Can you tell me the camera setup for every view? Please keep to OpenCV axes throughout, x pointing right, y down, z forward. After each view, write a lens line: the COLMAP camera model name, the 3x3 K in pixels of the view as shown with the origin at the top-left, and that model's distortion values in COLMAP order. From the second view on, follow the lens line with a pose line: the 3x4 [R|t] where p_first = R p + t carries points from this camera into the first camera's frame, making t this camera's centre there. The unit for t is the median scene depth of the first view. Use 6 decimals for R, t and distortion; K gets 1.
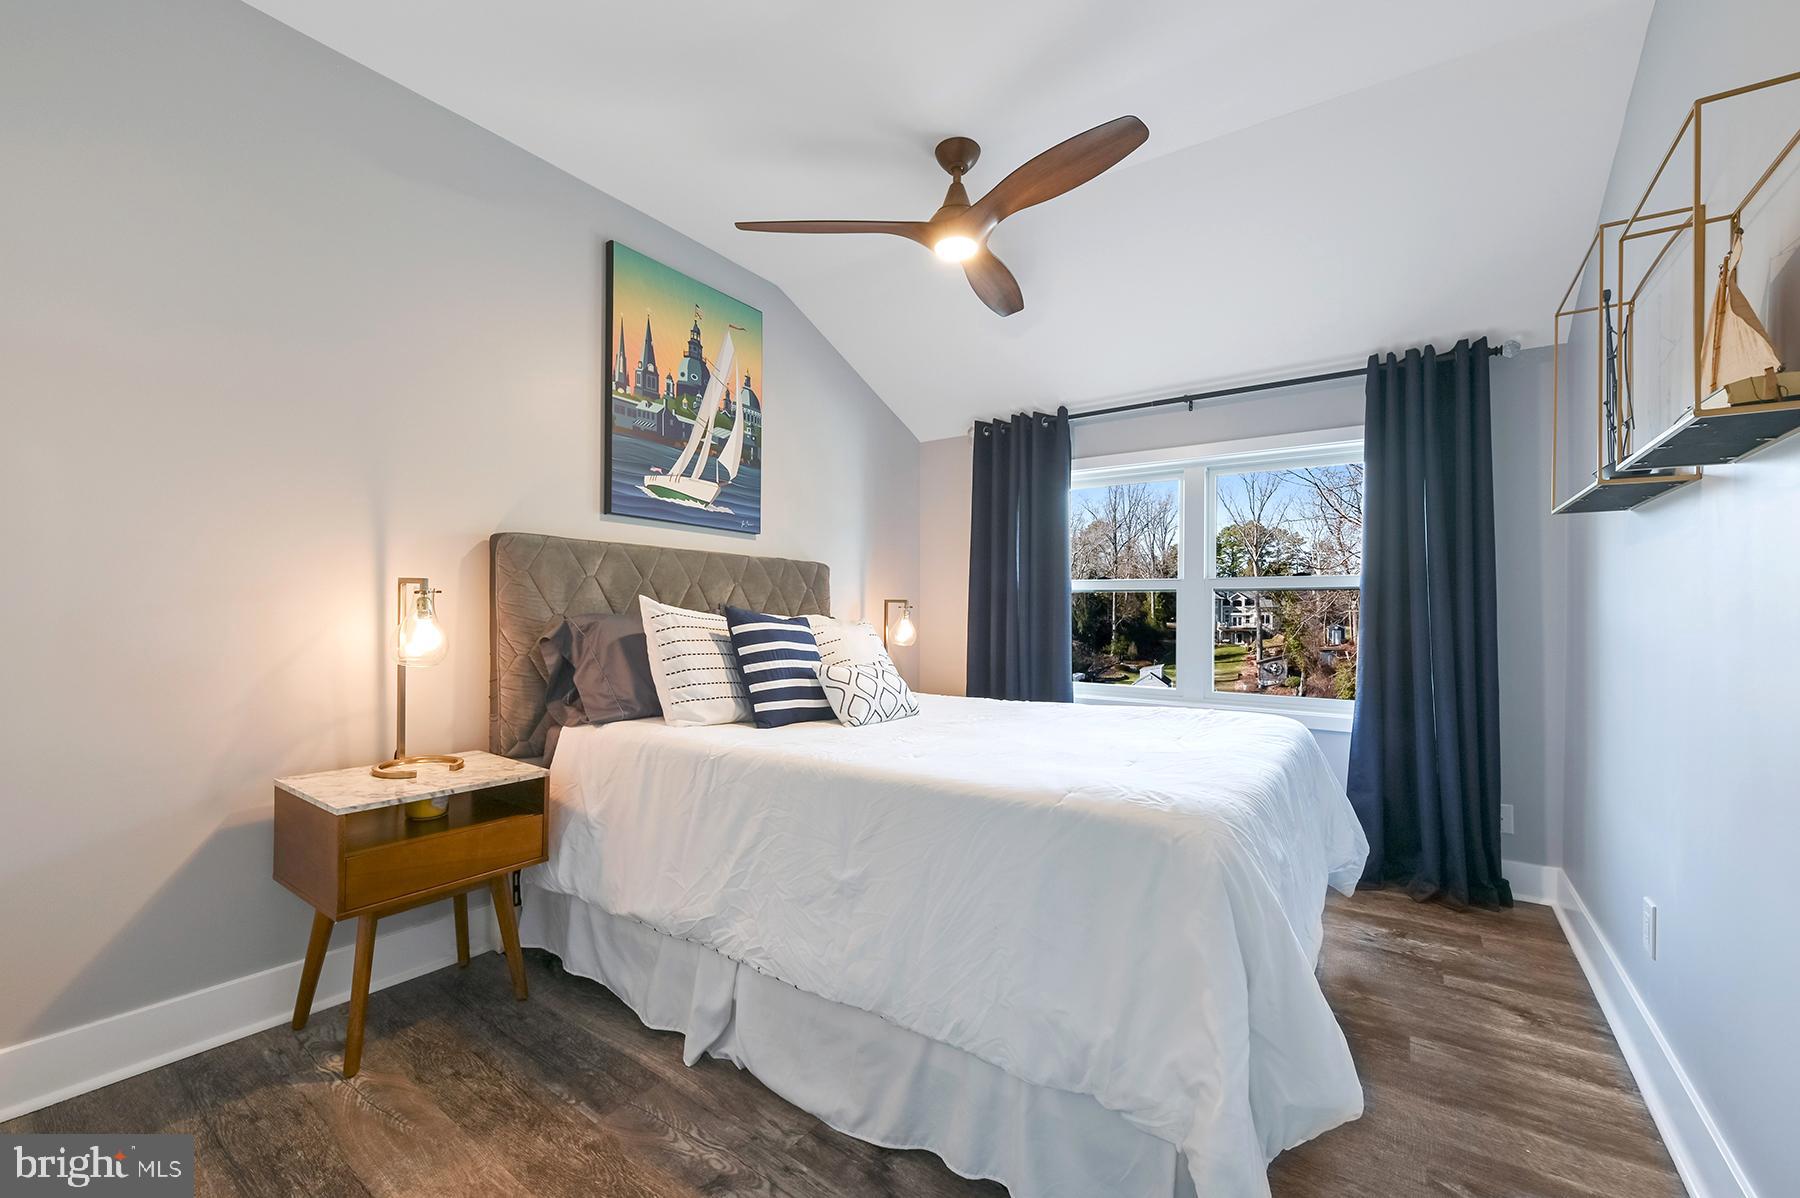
lens RADIAL K [[716.6, 0, 884.9], [0, 716.6, 613.1], [0, 0, 1]] dist [-0.003650, -0.001961]
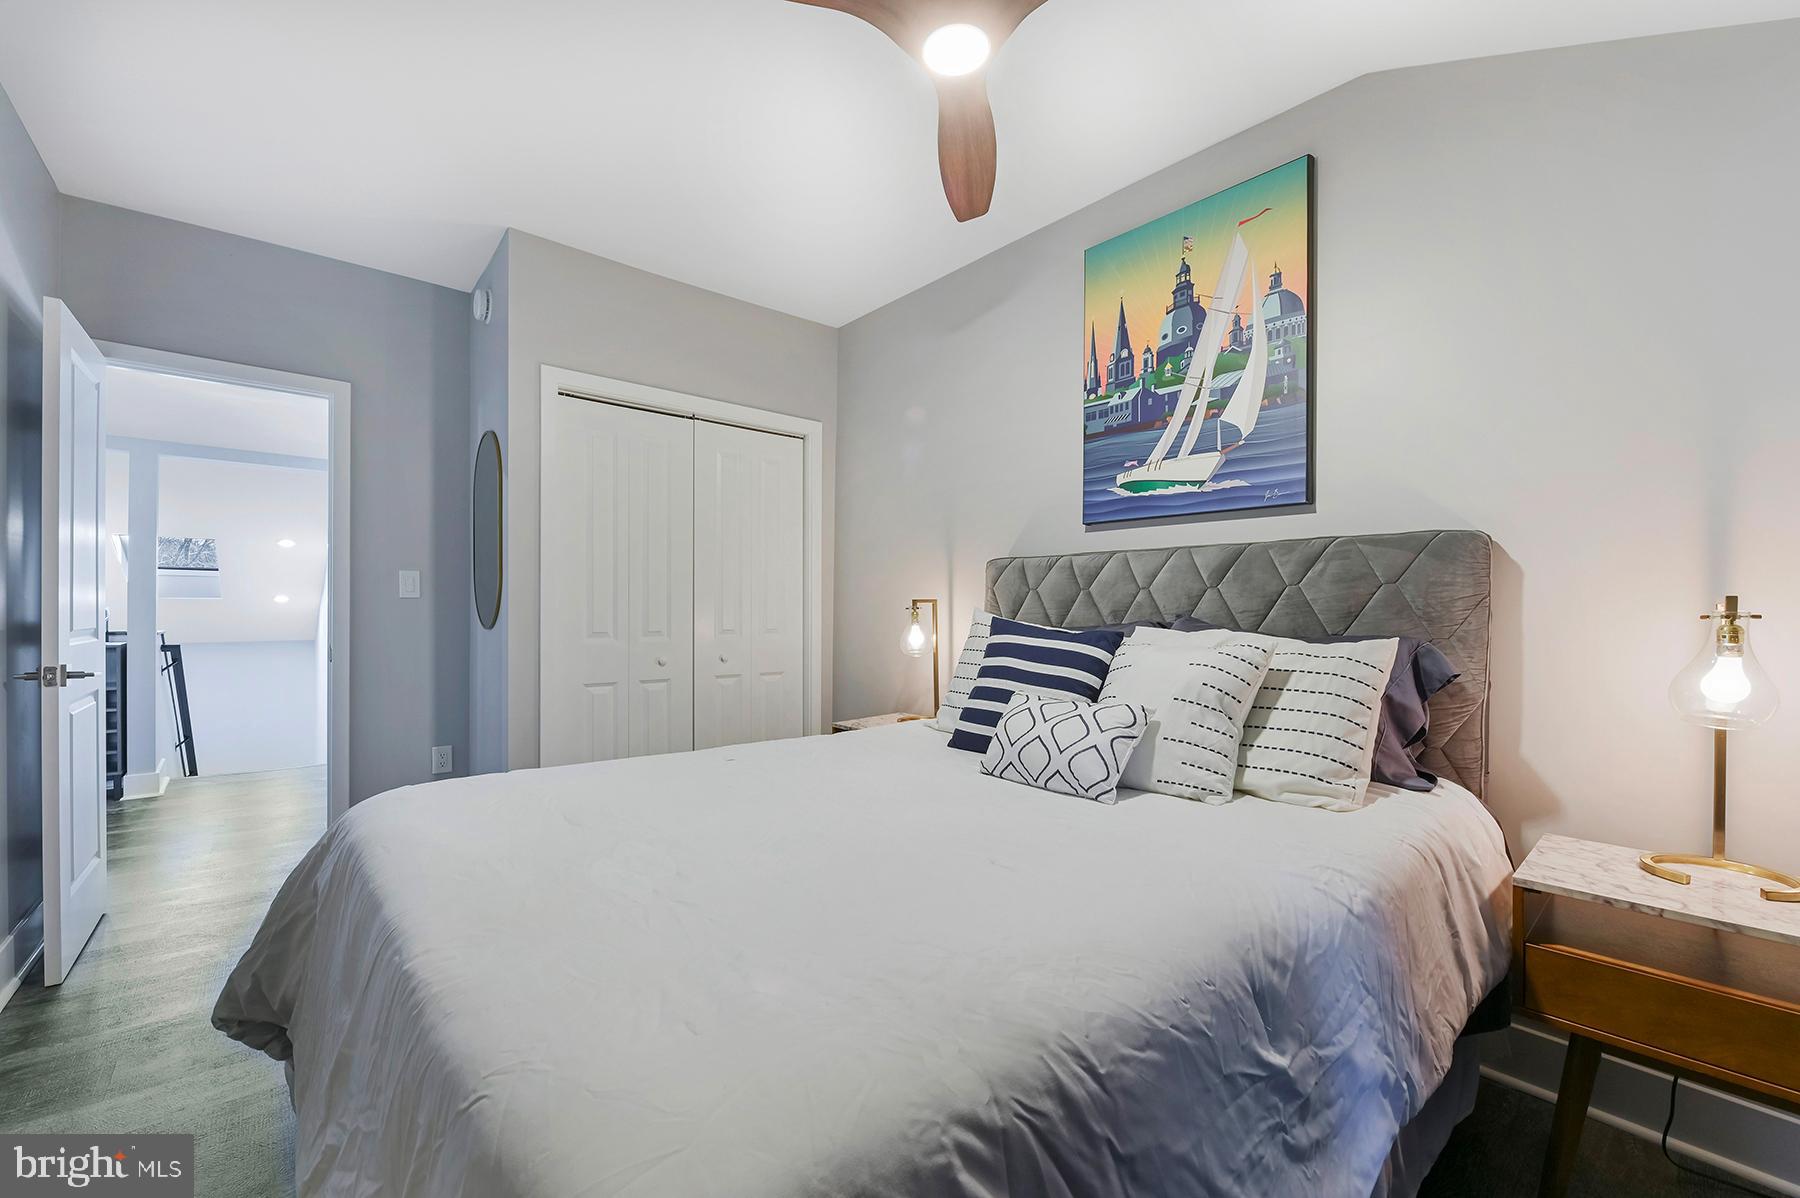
lens RADIAL K [[716.6, 0, 898.3], [0, 716.6, 601.6], [0, 0, 1]] dist [-0.003650, -0.001961]
pose [[-0.242682, -0.009075, -0.970063, 0.585991], [-0.003402, 0.999958, -0.008503, -0.019384], [0.970100, 0.001236, -0.242703, 0.894713]]
